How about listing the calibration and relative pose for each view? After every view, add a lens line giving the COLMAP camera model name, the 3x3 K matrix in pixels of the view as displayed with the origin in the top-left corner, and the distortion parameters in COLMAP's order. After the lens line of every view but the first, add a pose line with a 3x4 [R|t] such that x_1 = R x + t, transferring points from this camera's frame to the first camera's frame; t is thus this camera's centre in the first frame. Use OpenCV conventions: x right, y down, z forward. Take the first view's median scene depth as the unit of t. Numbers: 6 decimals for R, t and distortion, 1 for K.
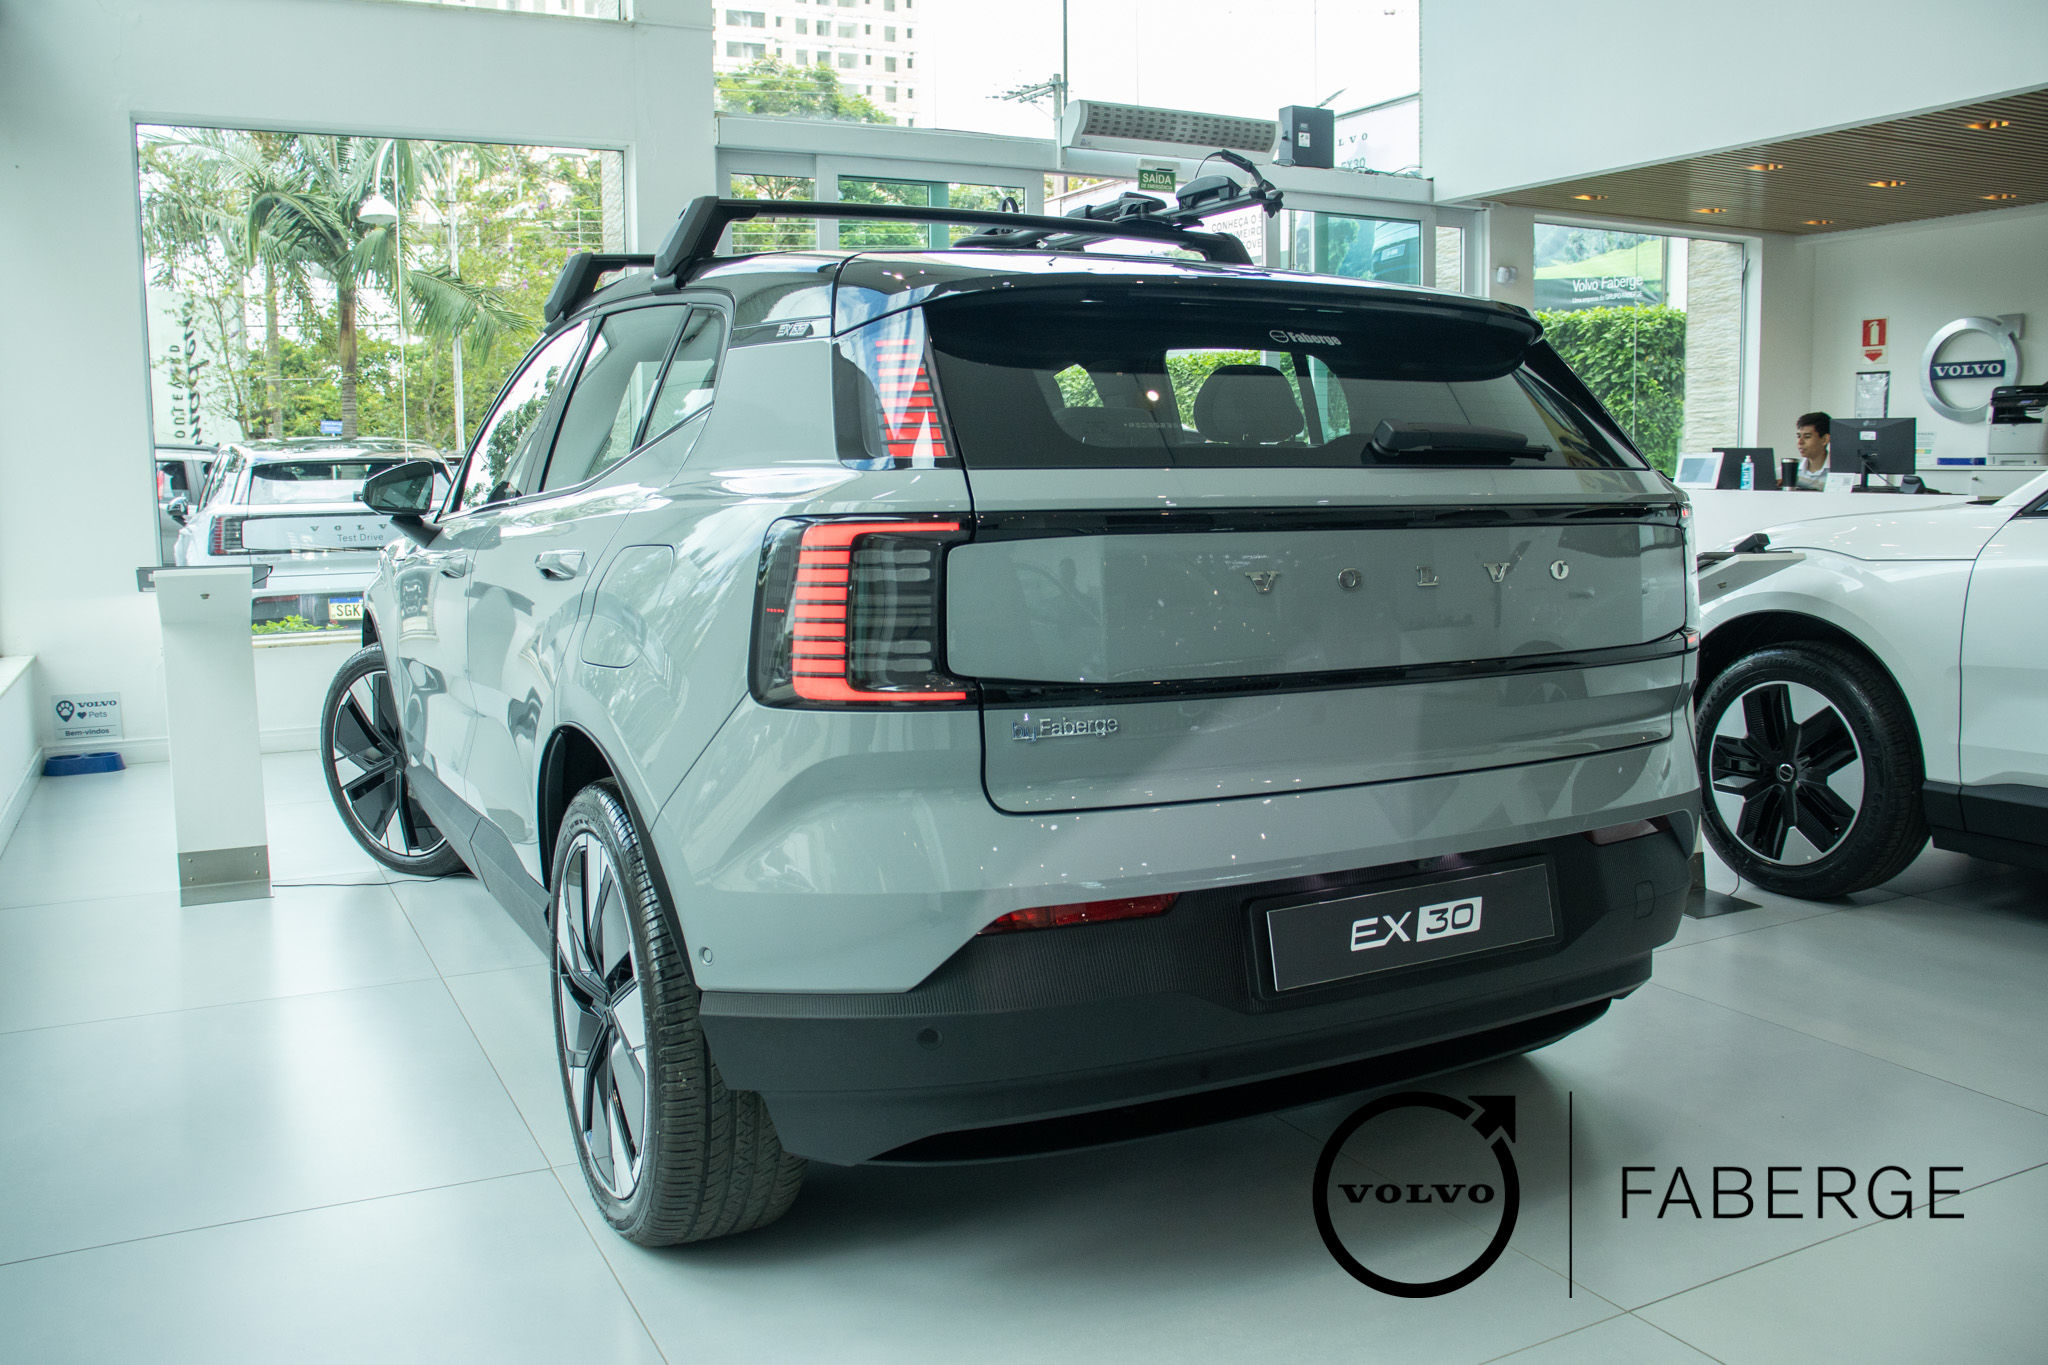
lens RADIAL K [[1674.6, 0, 1011.8], [0, 1674.6, 681.0], [0, 0, 1]] dist [-0.167843, 0.150847]
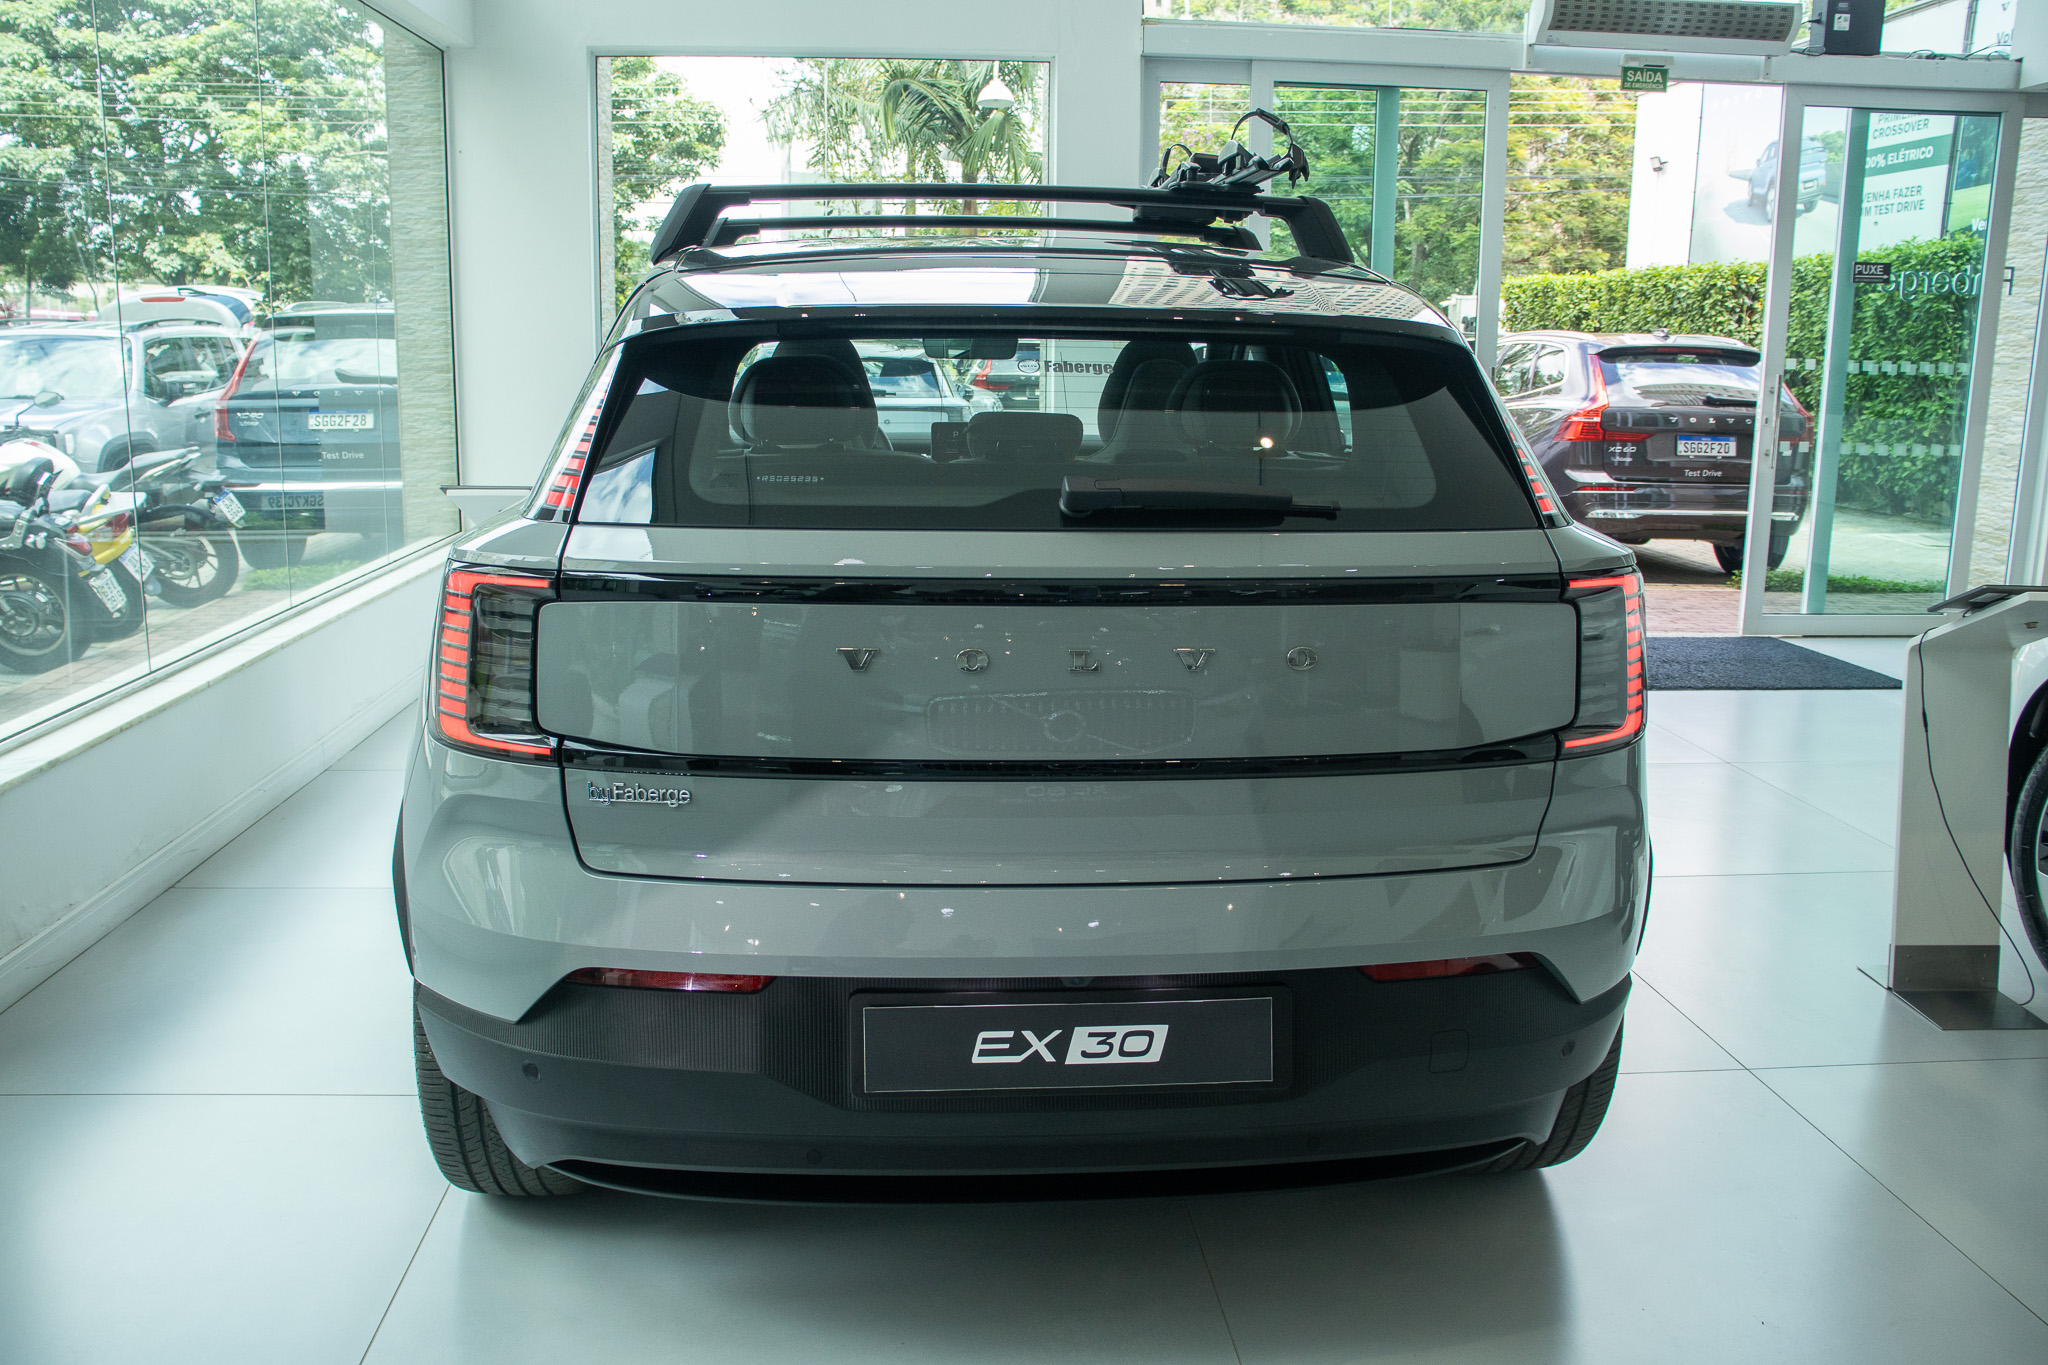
lens RADIAL K [[1674.6, 0, 1011.8], [0, 1674.6, 681.0], [0, 0, 1]] dist [-0.167843, 0.150847]
pose [[0.921649, 0.098870, -0.375217, 0.523335], [-0.070601, 0.993580, 0.088393, -0.123596], [0.381547, -0.054977, 0.922713, 0.164162]]
